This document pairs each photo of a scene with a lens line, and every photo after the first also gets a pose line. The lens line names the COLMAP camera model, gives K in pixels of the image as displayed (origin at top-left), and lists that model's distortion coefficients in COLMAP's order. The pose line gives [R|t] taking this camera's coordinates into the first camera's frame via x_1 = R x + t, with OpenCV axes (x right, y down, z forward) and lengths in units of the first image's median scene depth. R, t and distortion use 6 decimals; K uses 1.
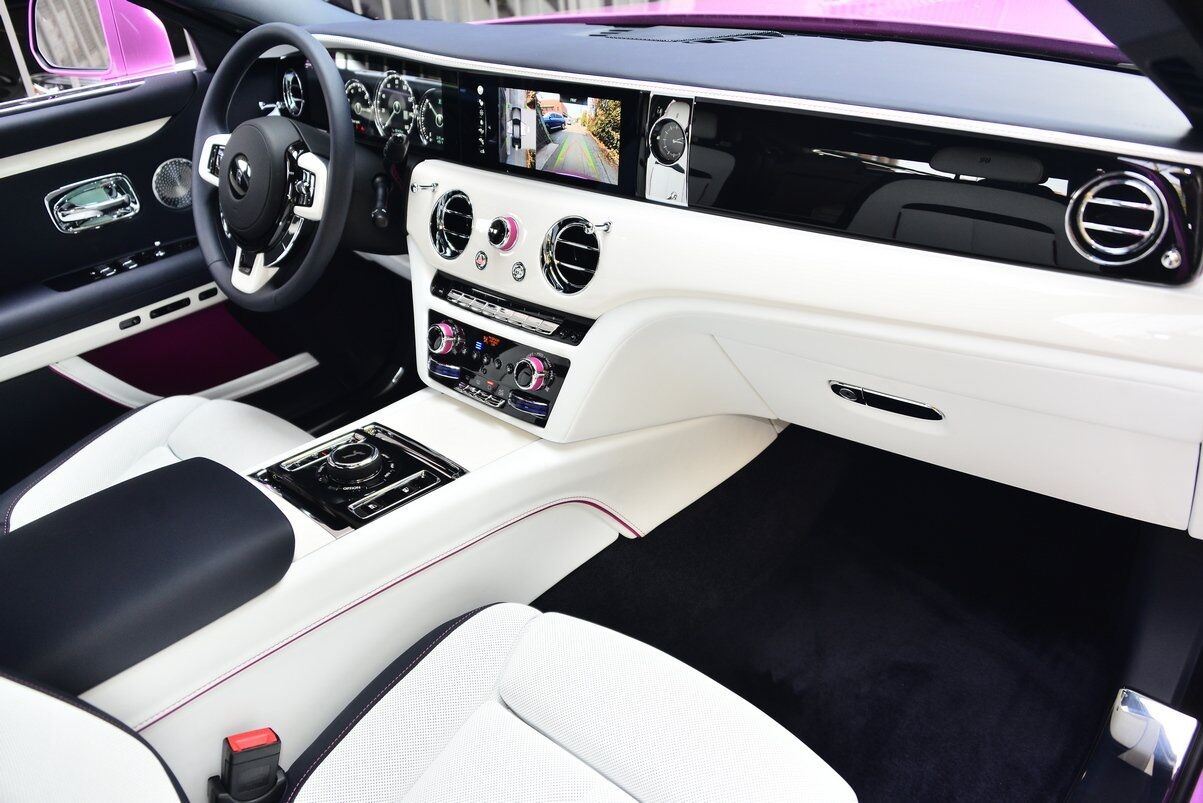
lens RADIAL K [[950.6, 0, 598.3], [0, 950.6, 398.0], [0, 0, 1]] dist [-0.046032, -0.012379]
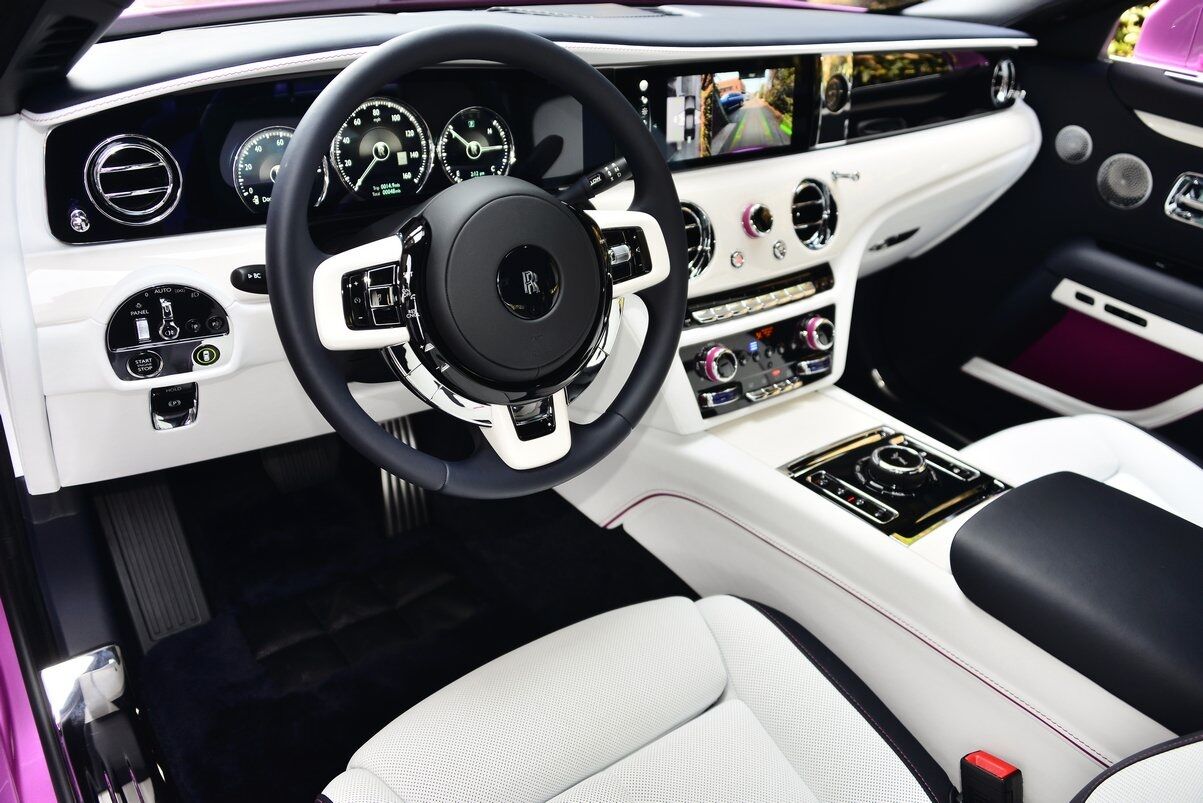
lens RADIAL K [[950.6, 0, 599.1], [0, 950.6, 401.9], [0, 0, 1]] dist [-0.046032, -0.012379]
pose [[0.166516, -0.409118, 0.897159, -1.077998], [0.403790, 0.858366, 0.316483, -0.388404], [-0.899570, 0.309565, 0.308130, 0.911952]]
